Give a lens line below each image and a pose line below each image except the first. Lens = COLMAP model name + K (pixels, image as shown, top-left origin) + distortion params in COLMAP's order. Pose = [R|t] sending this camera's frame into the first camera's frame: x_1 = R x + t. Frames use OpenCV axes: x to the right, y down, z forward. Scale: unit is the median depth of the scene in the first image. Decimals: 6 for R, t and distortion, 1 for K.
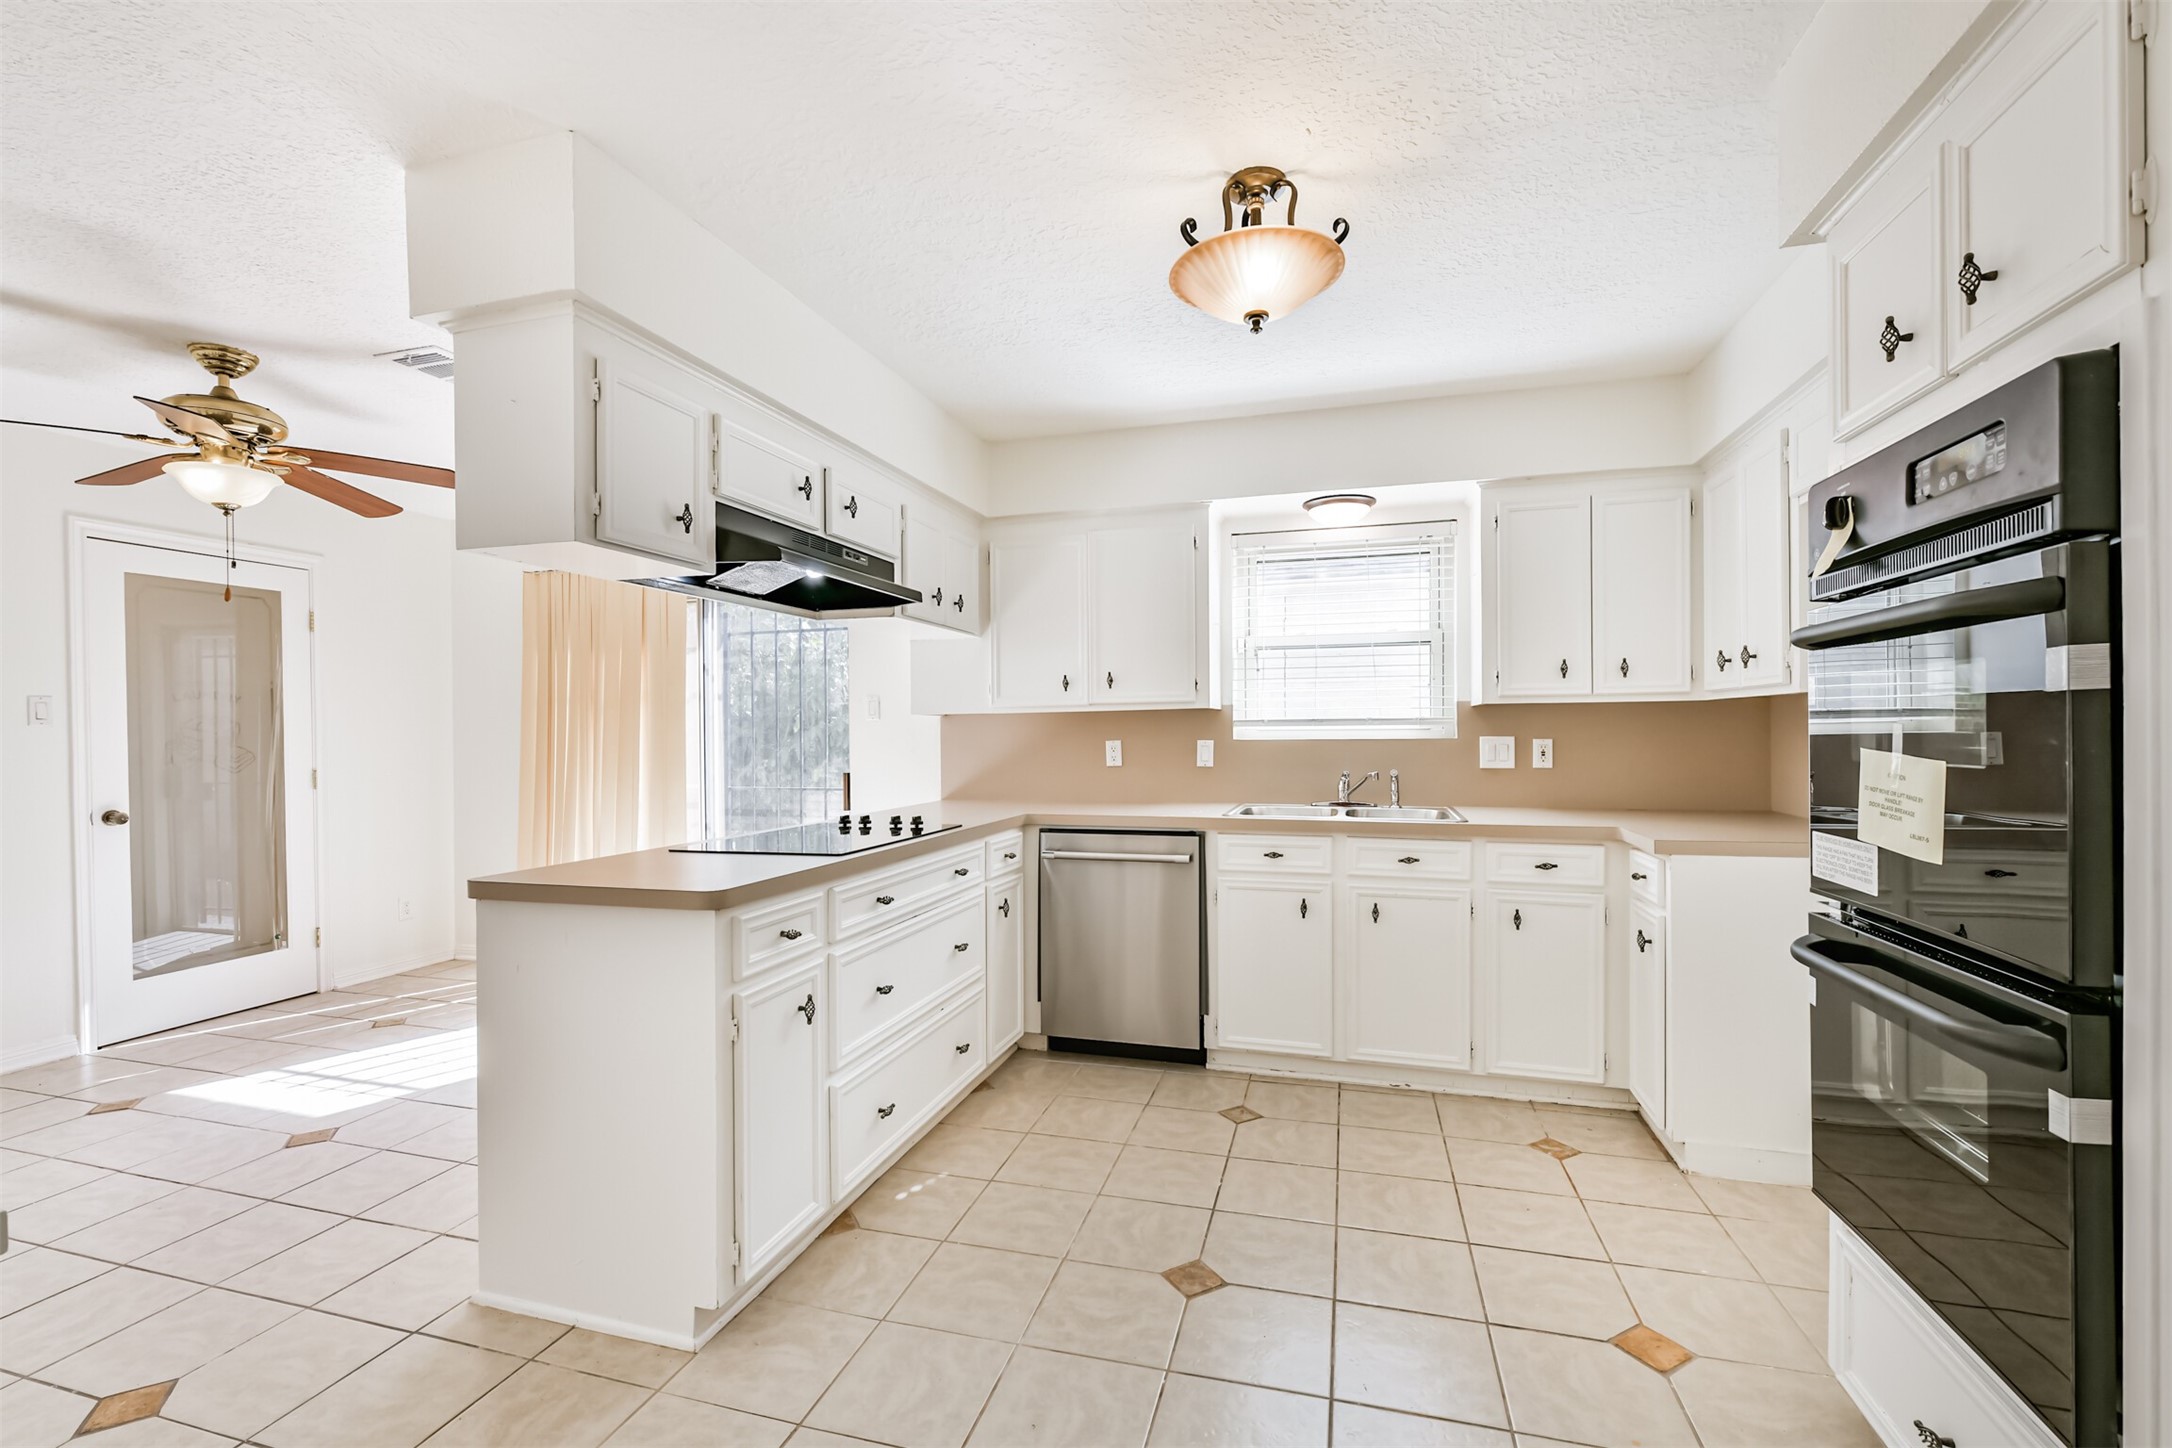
lens RADIAL K [[914.0, 0, 1083.5], [0, 914.0, 738.4], [0, 0, 1]] dist [-0.001882, -0.000036]
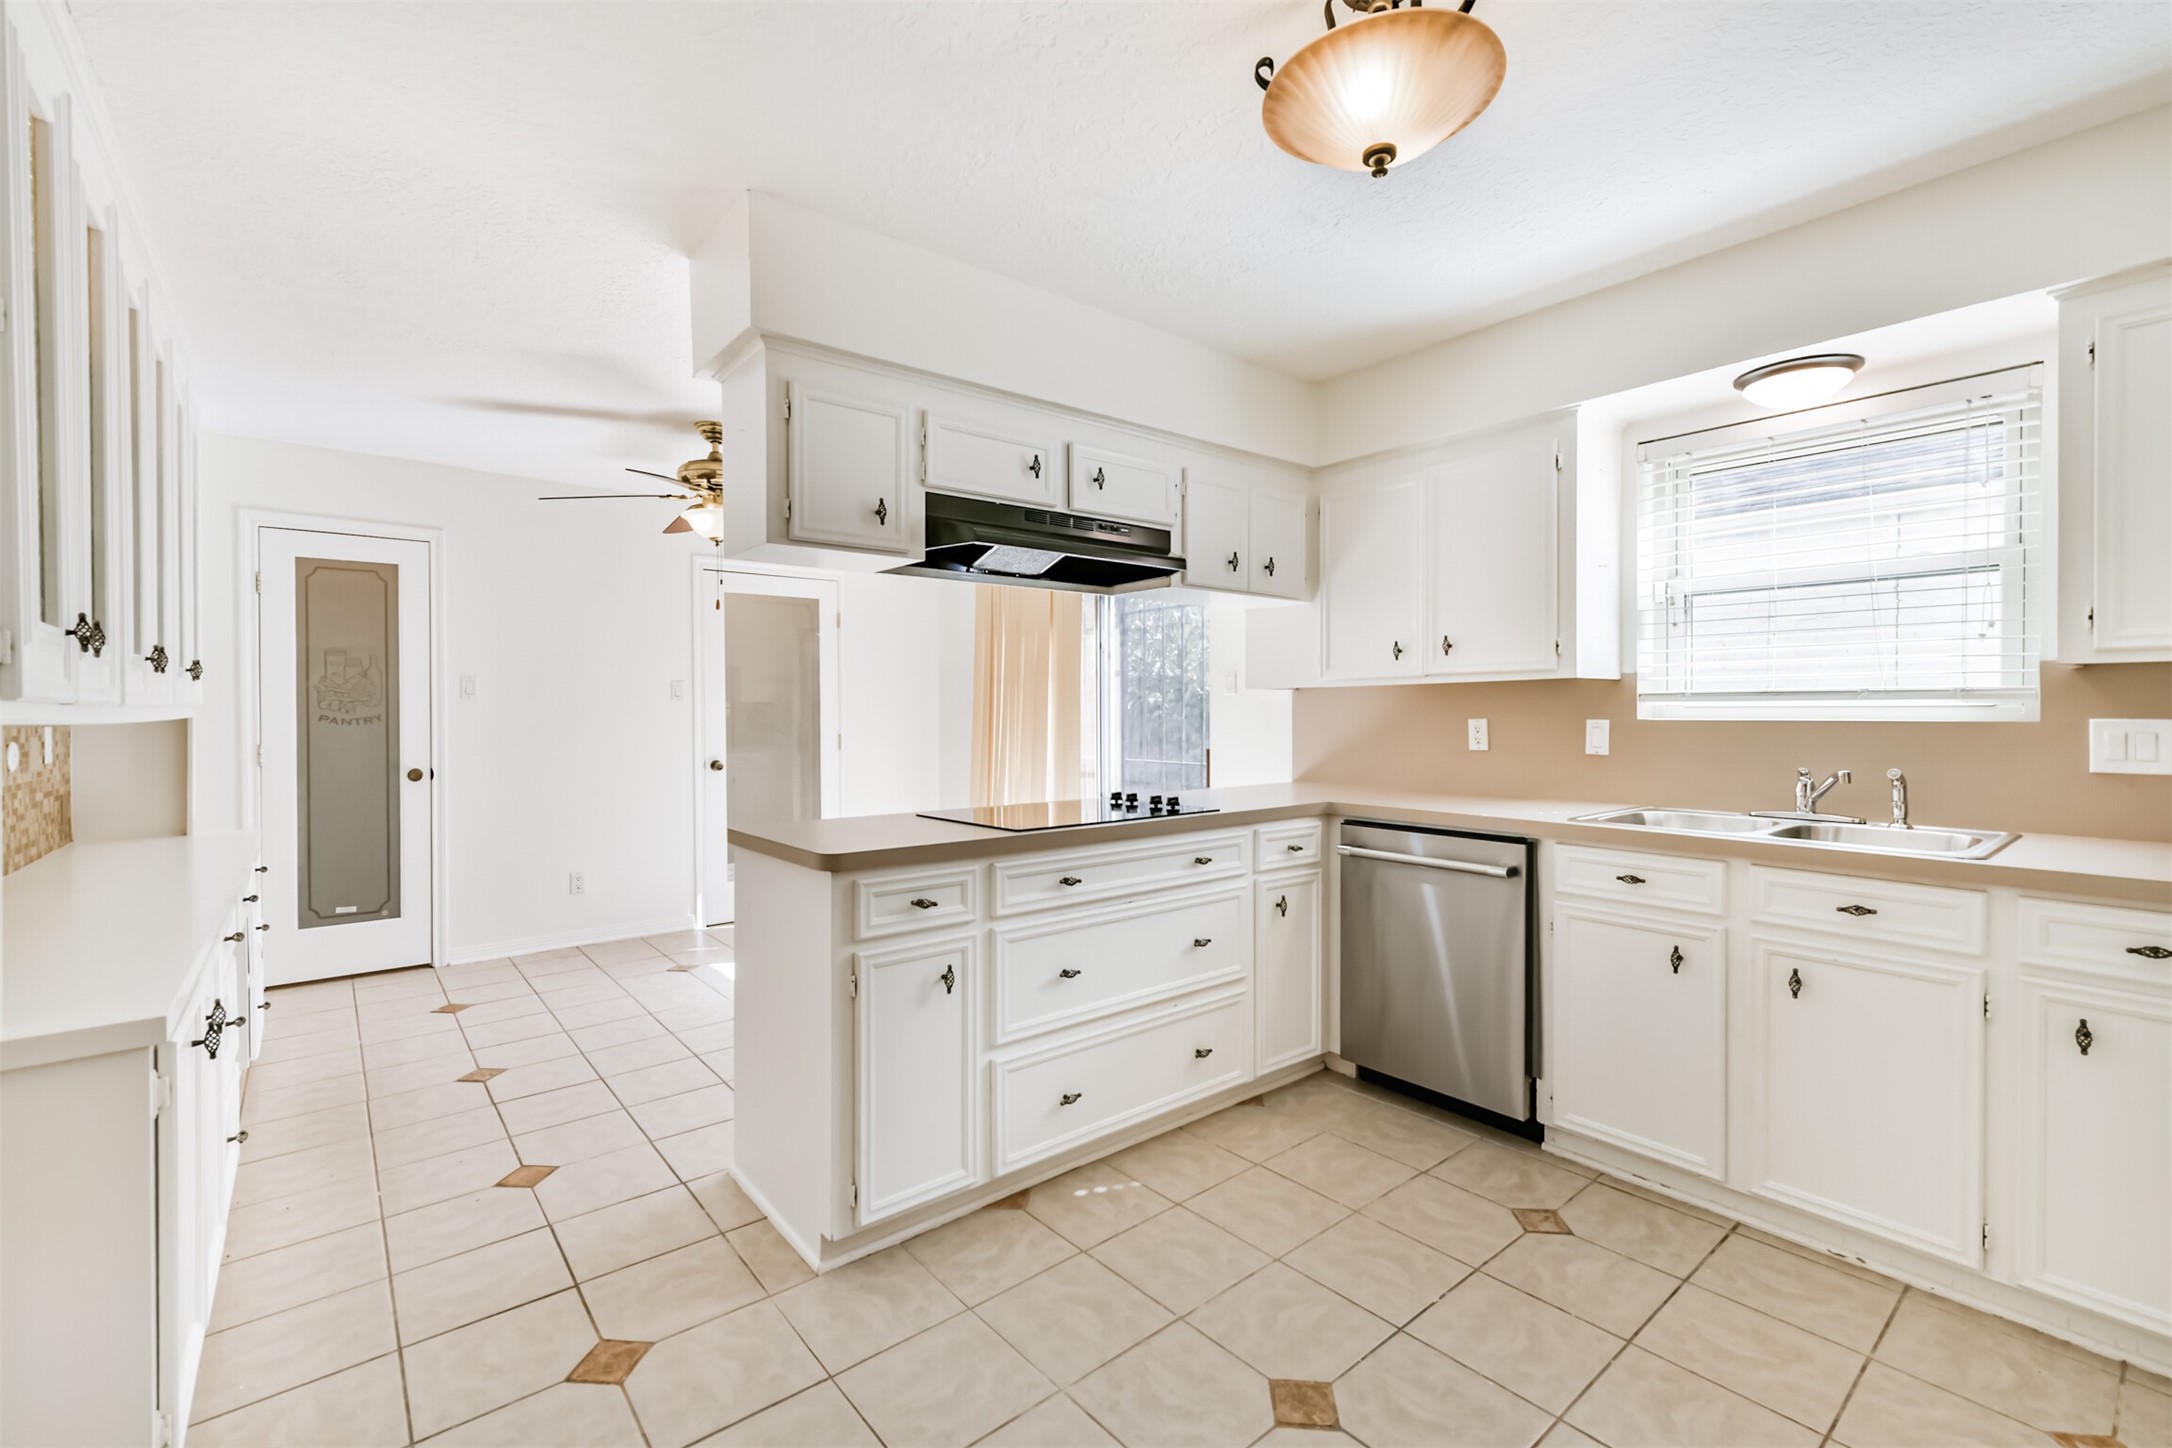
lens RADIAL K [[927.8, 0, 1086.6], [0, 927.8, 716.1], [0, 0, 1]] dist [0.006399, 0.000072]
pose [[0.828061, 0.008991, -0.560566, 0.270087], [-0.007000, 0.999959, 0.005698, -0.003199], [0.560594, -0.000794, 0.828090, 0.151234]]
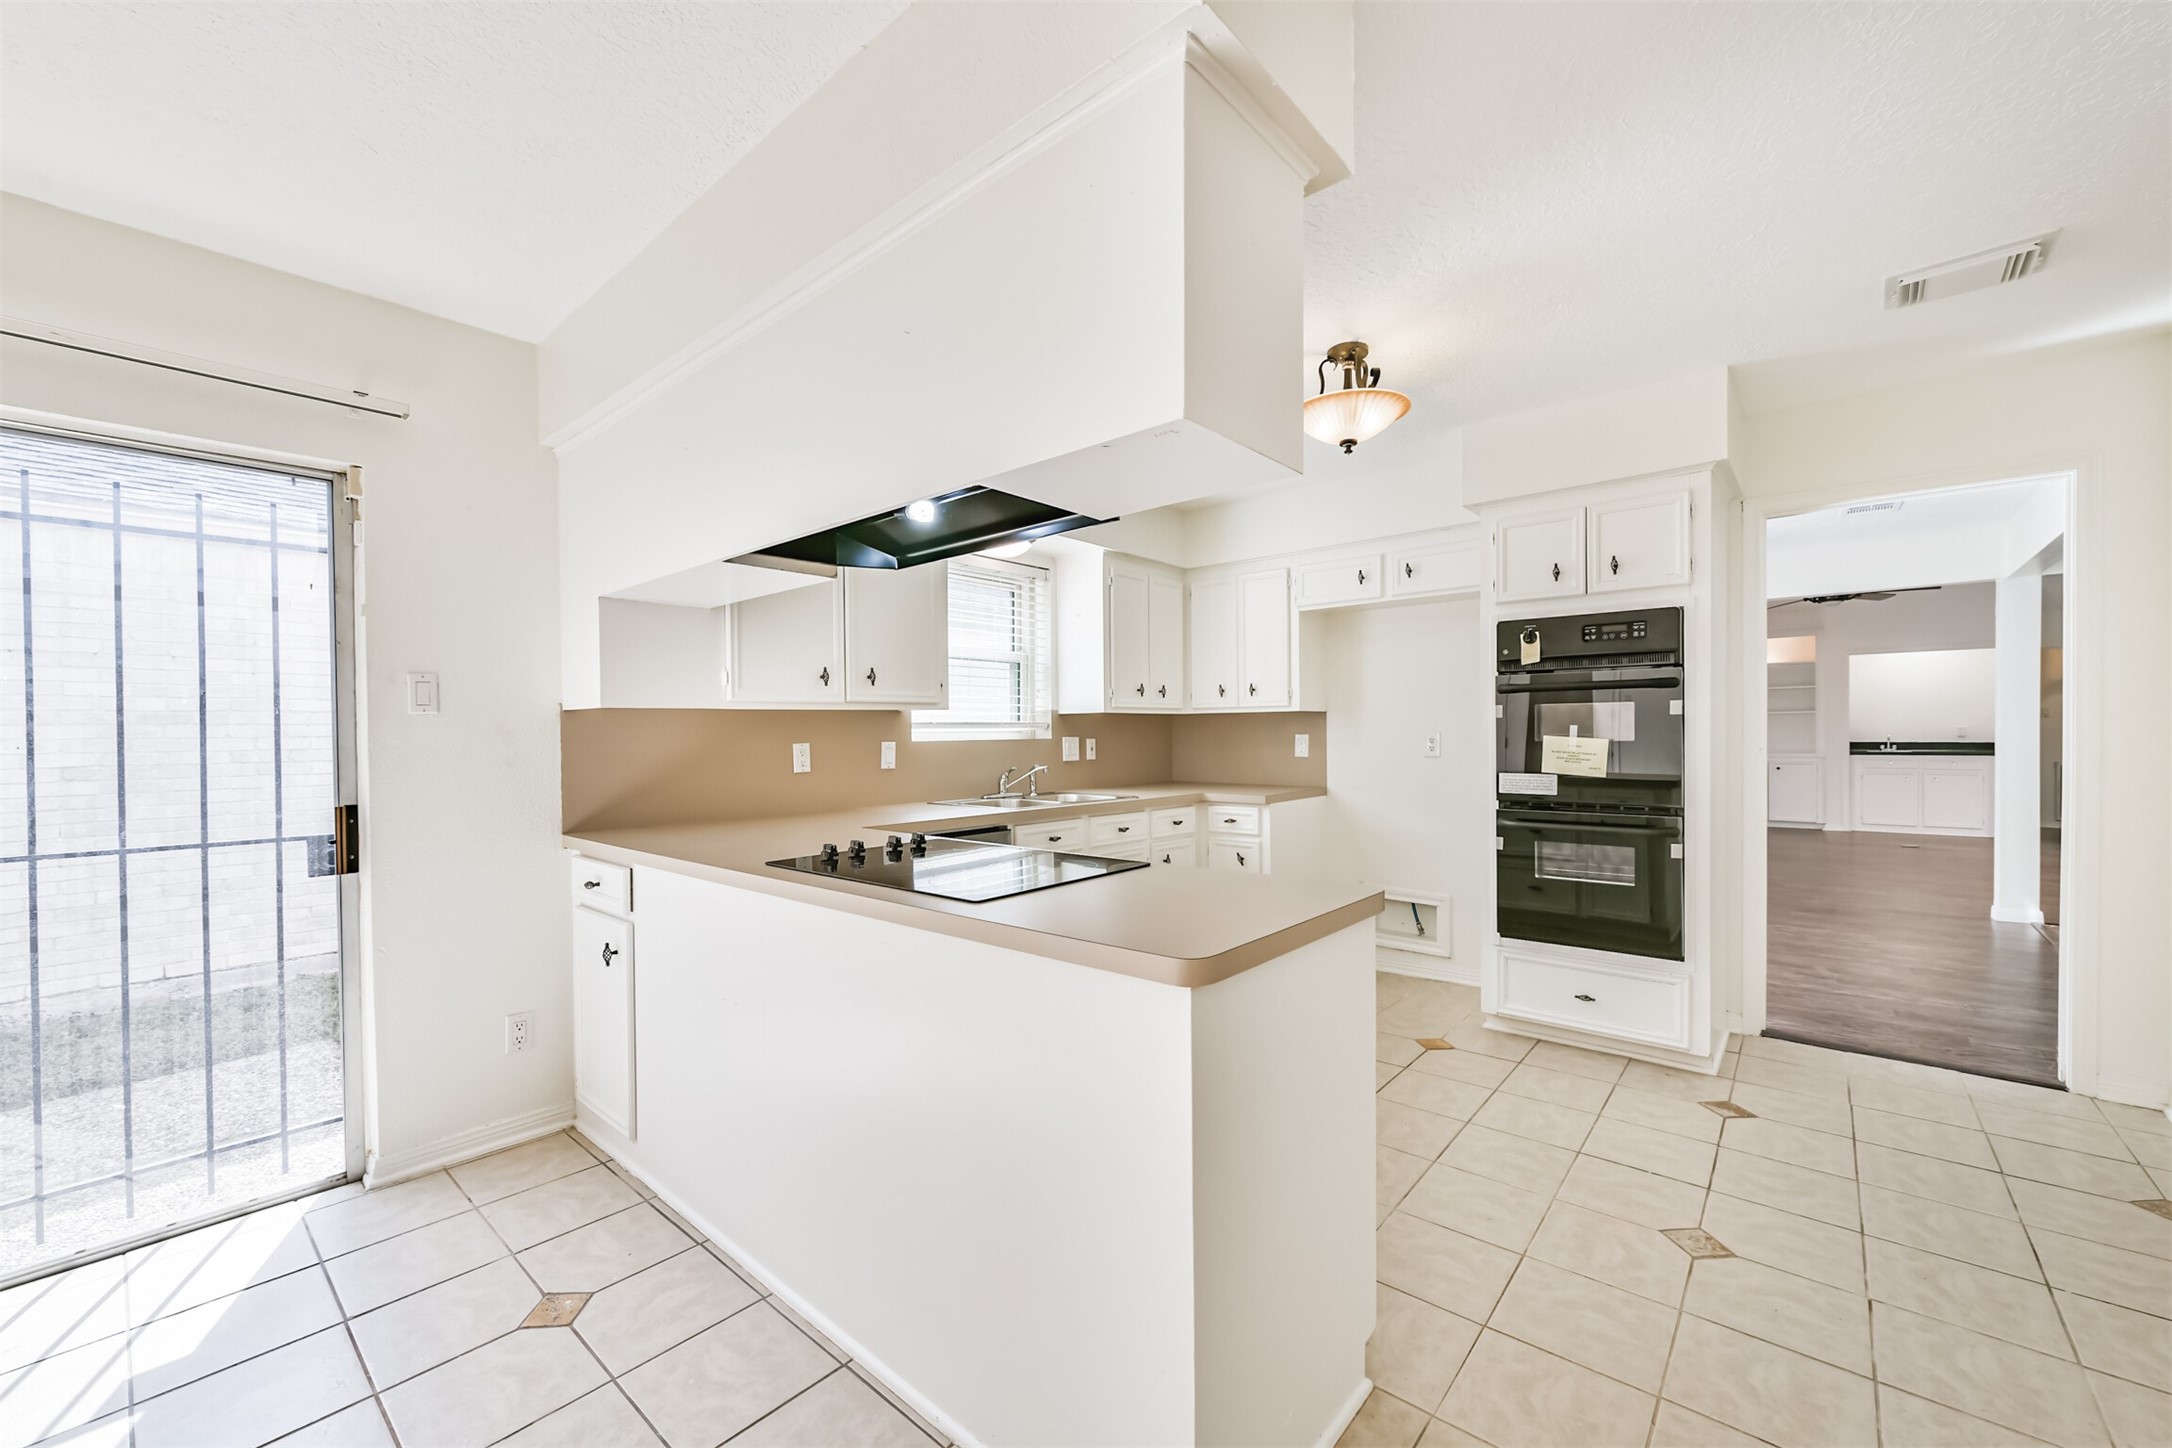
lens RADIAL K [[854.6, 0, 1086.7], [0, 854.6, 740.7], [0, 0, 1]] dist [0.001036, 0.000078]
pose [[0.410806, -0.005527, 0.911706, -0.786017], [0.010430, 0.999945, 0.001362, 0.002266], [-0.911663, 0.008949, 0.410841, 0.530453]]
